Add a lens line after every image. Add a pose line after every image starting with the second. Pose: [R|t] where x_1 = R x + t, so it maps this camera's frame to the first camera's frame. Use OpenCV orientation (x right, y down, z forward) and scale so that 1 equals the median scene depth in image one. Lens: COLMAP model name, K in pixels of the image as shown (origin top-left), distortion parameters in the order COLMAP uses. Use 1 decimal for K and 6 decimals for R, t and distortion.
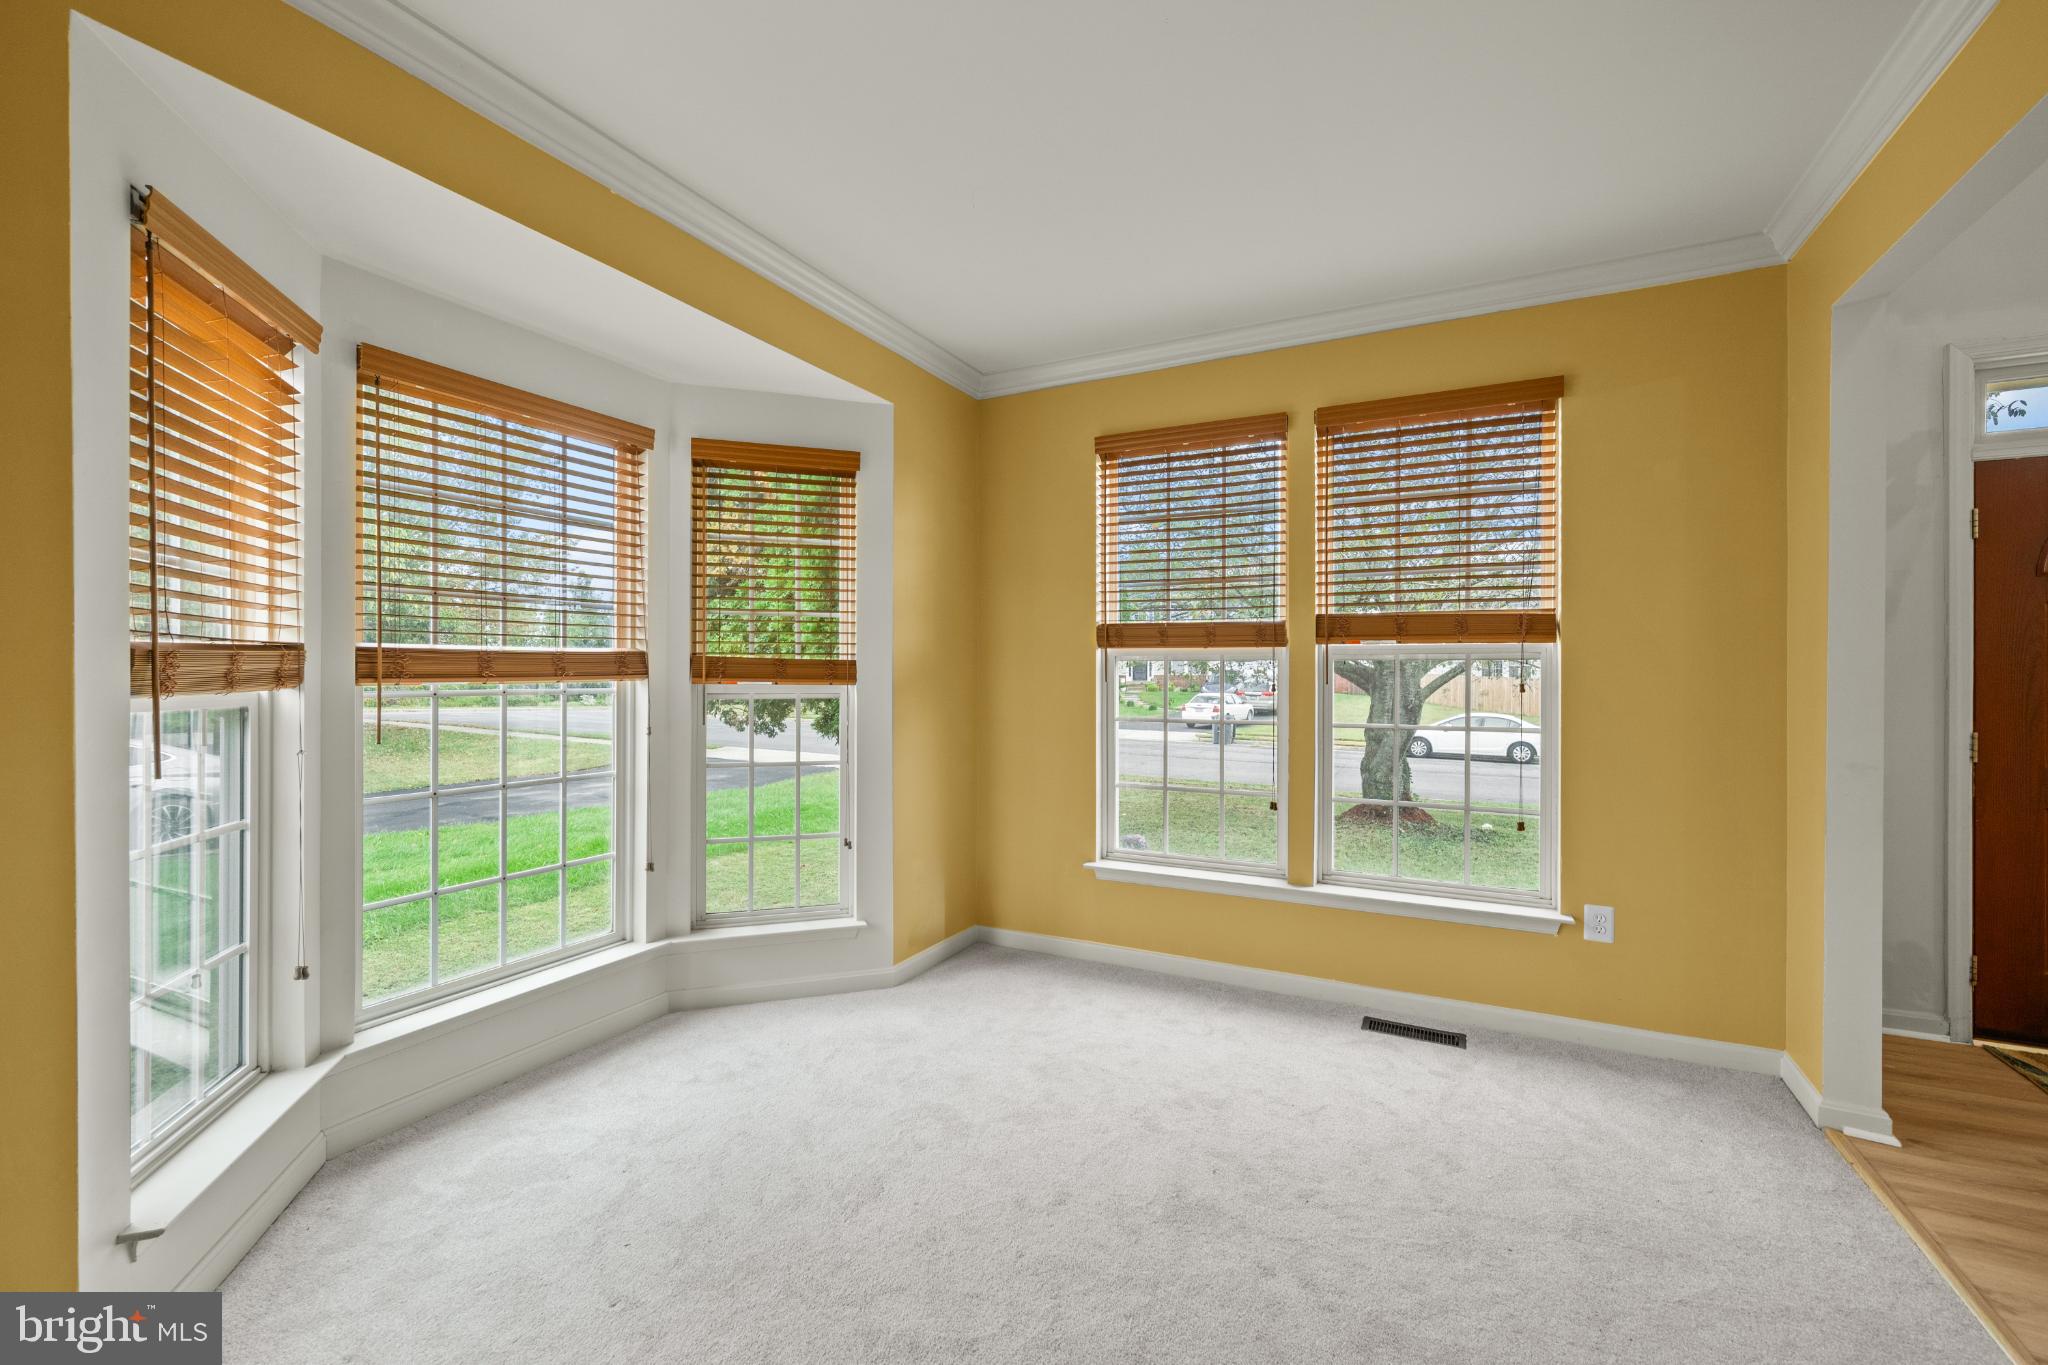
lens RADIAL K [[832.2, 0, 1034.0], [0, 832.2, 679.2], [0, 0, 1]] dist [0.002761, 0.000557]
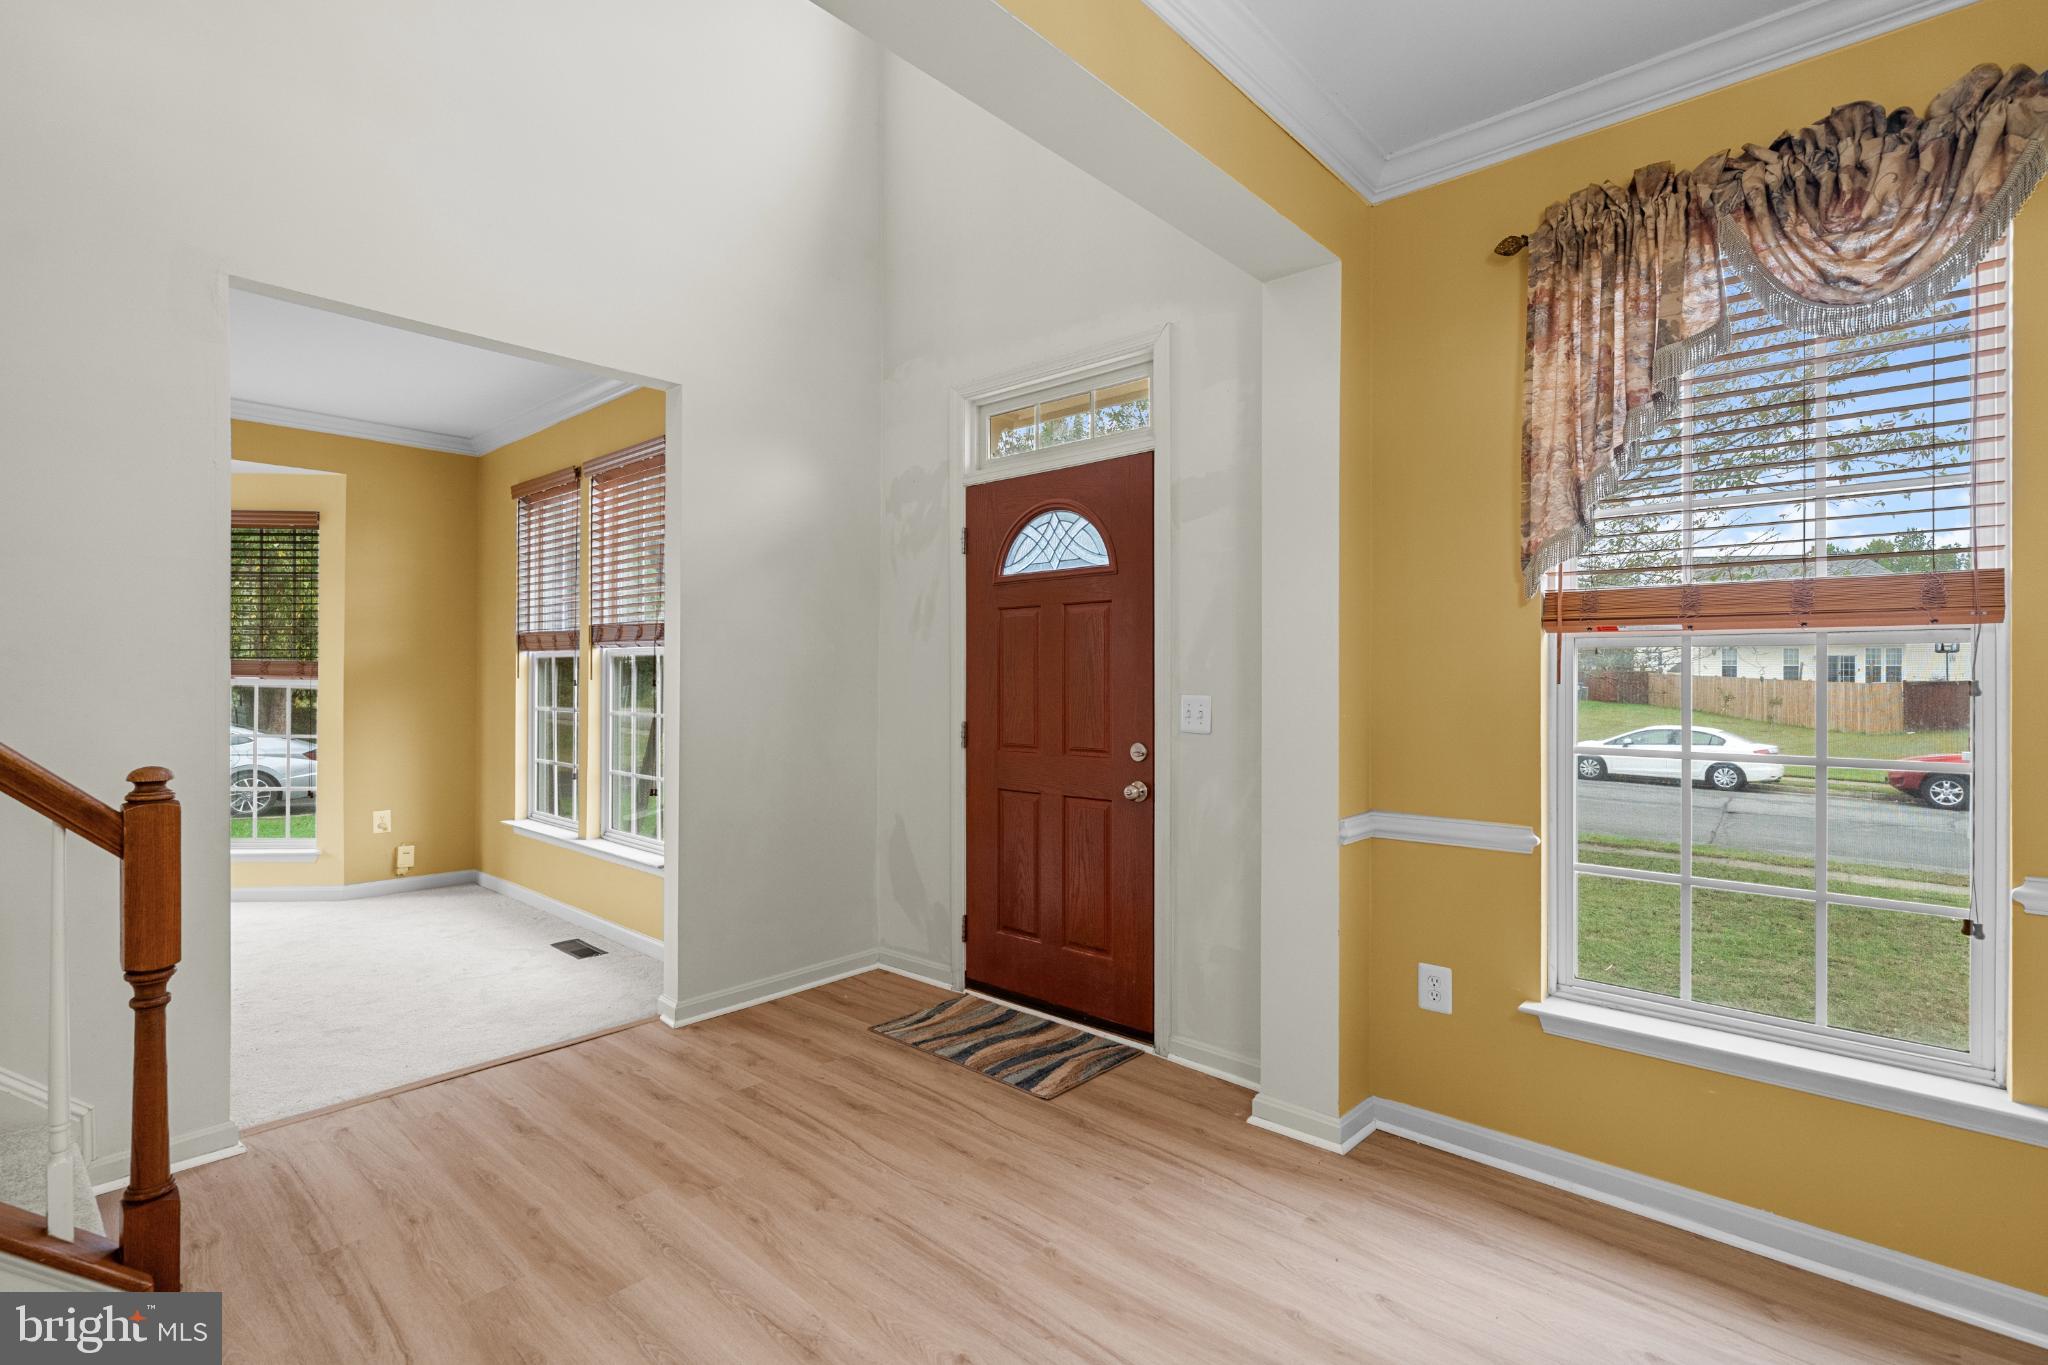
lens RADIAL K [[942.1, 0, 1022.0], [0, 942.1, 676.7], [0, 0, 1]] dist [0.002997, -0.000469]
pose [[0.956963, -0.004332, -0.290179, 1.381971], [0.001810, 0.999958, -0.008958, 0.015658], [0.290206, 0.008048, 0.956930, -0.179781]]
